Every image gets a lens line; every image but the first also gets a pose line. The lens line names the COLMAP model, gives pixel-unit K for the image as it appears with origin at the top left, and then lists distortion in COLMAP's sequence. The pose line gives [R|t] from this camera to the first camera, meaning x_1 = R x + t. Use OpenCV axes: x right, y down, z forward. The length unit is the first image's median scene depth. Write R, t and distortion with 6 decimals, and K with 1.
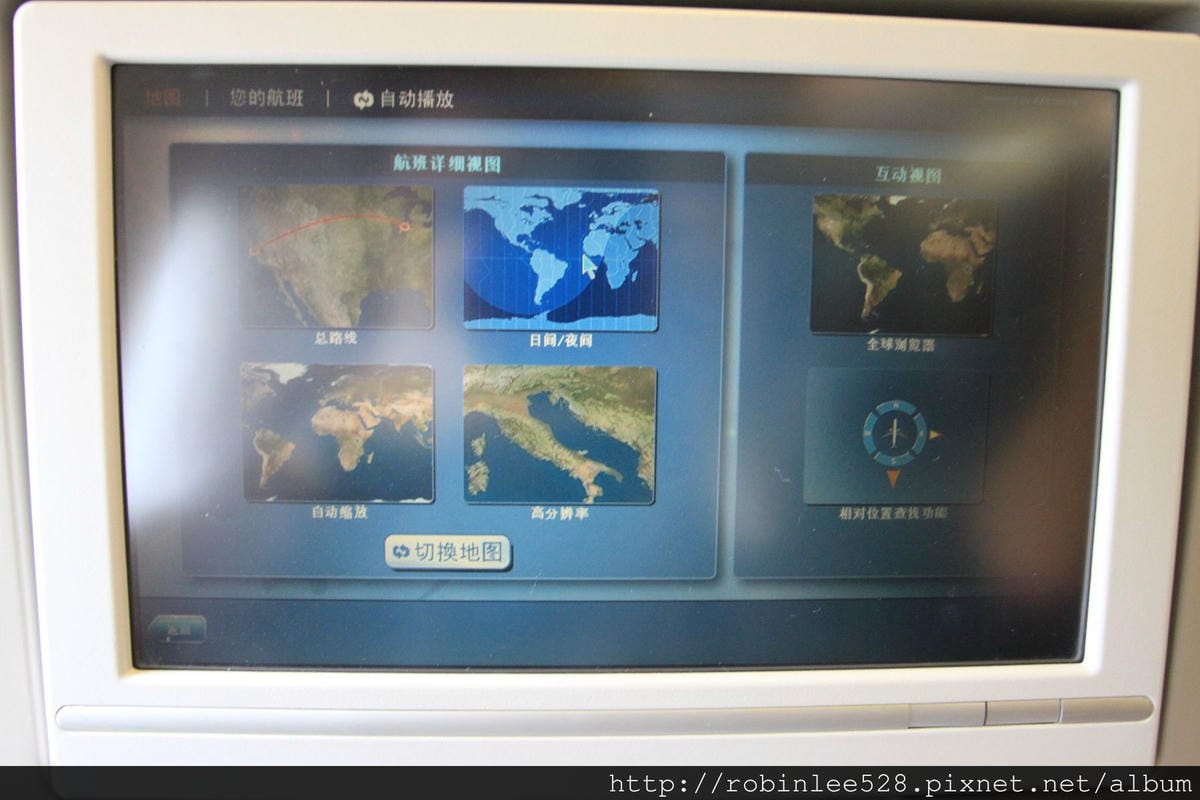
lens RADIAL K [[934.7, 0, 599.2], [0, 934.7, 402.2], [0, 0, 1]] dist [-0.058010, 0.023472]
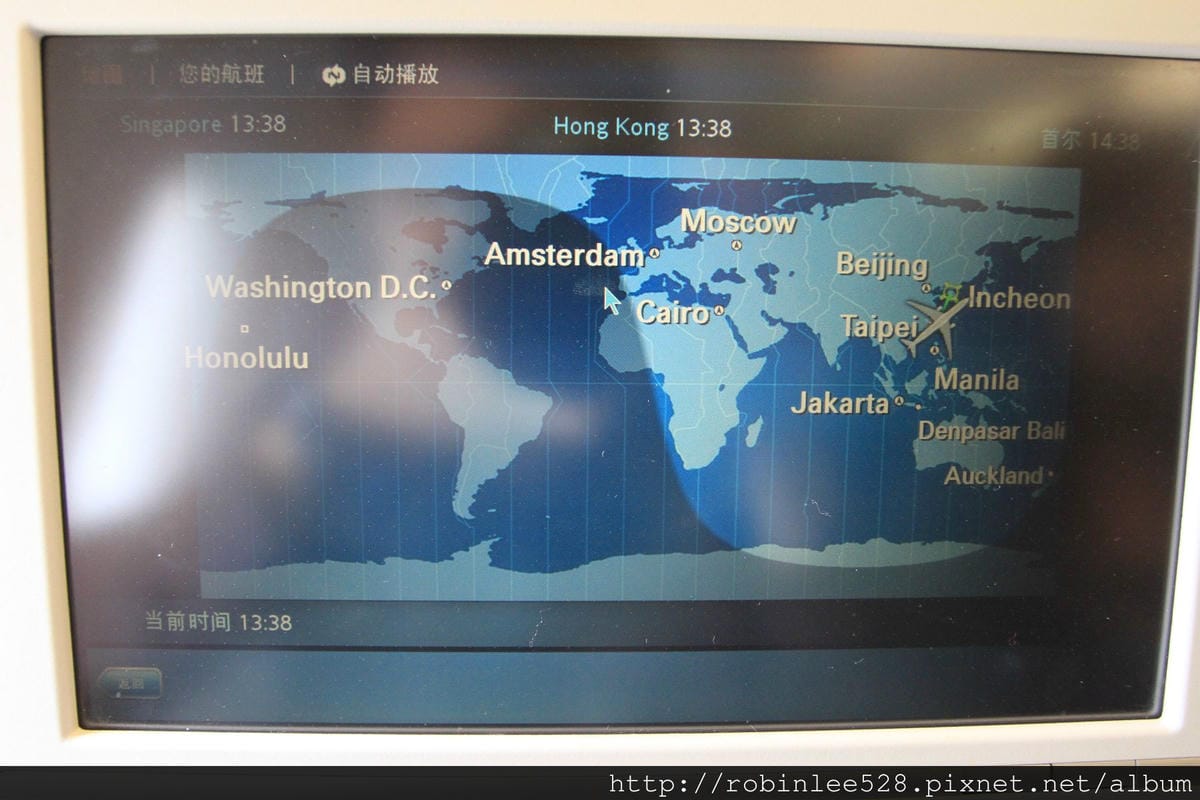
lens RADIAL K [[934.7, 0, 595.4], [0, 934.7, 402.1], [0, 0, 1]] dist [-0.058010, 0.023472]
pose [[0.999939, -0.002873, -0.010687, -0.004154], [0.002985, 0.999941, 0.010475, -0.041848], [0.010657, -0.010506, 0.999888, 0.187423]]
